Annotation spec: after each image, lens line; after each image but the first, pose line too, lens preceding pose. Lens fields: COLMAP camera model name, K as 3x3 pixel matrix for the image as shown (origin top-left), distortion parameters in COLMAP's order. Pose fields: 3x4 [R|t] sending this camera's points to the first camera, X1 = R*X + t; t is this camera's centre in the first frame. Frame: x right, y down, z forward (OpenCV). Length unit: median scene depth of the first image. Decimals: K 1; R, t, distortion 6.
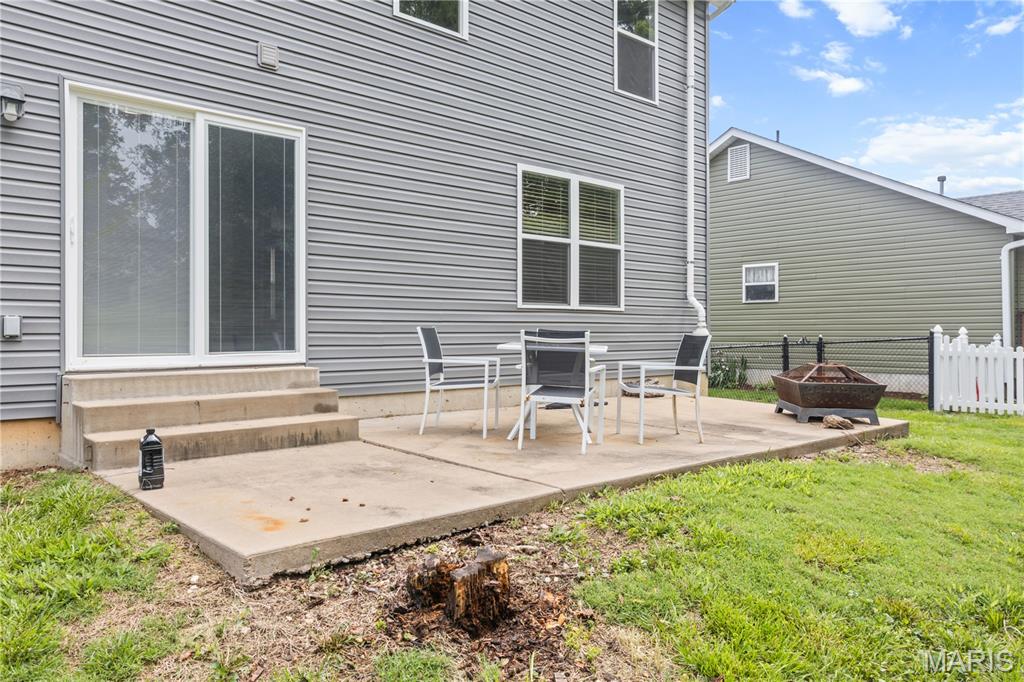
lens RADIAL K [[747.3, 0, 511.7], [0, 747.3, 327.1], [0, 0, 1]] dist [0.003338, 0.001689]
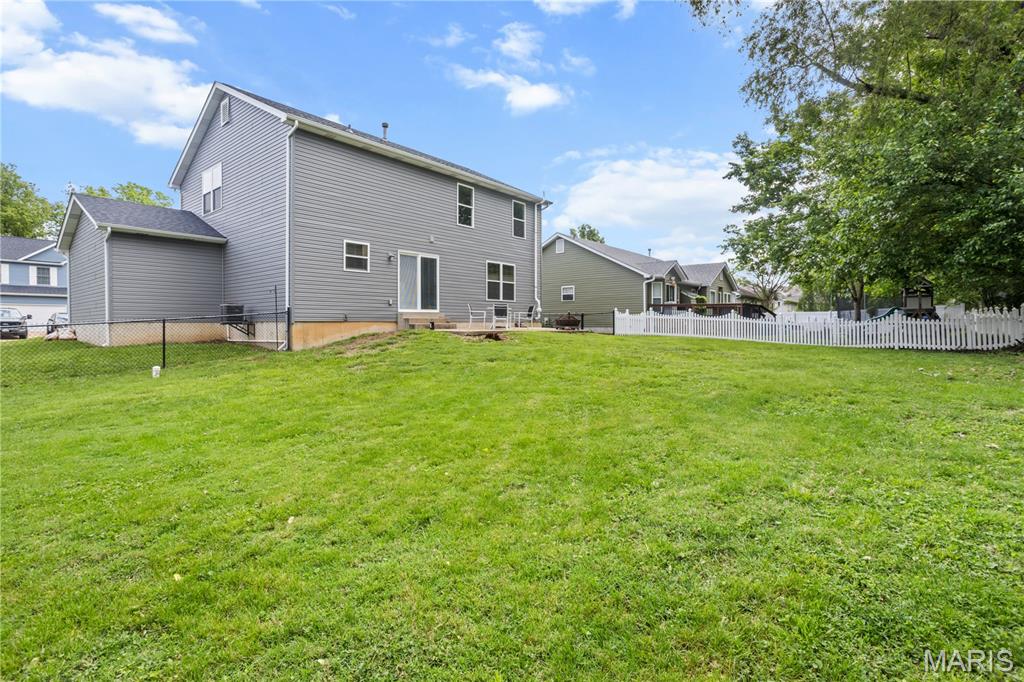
lens RADIAL K [[495.5, 0, 506.4], [0, 495.5, 330.9], [0, 0, 1]] dist [-0.054256, 0.033481]
pose [[0.991372, -0.002588, 0.131054, -0.196175], [-0.000036, 0.999800, 0.020021, 0.068748], [-0.131079, -0.019853, 0.991173, -1.298911]]
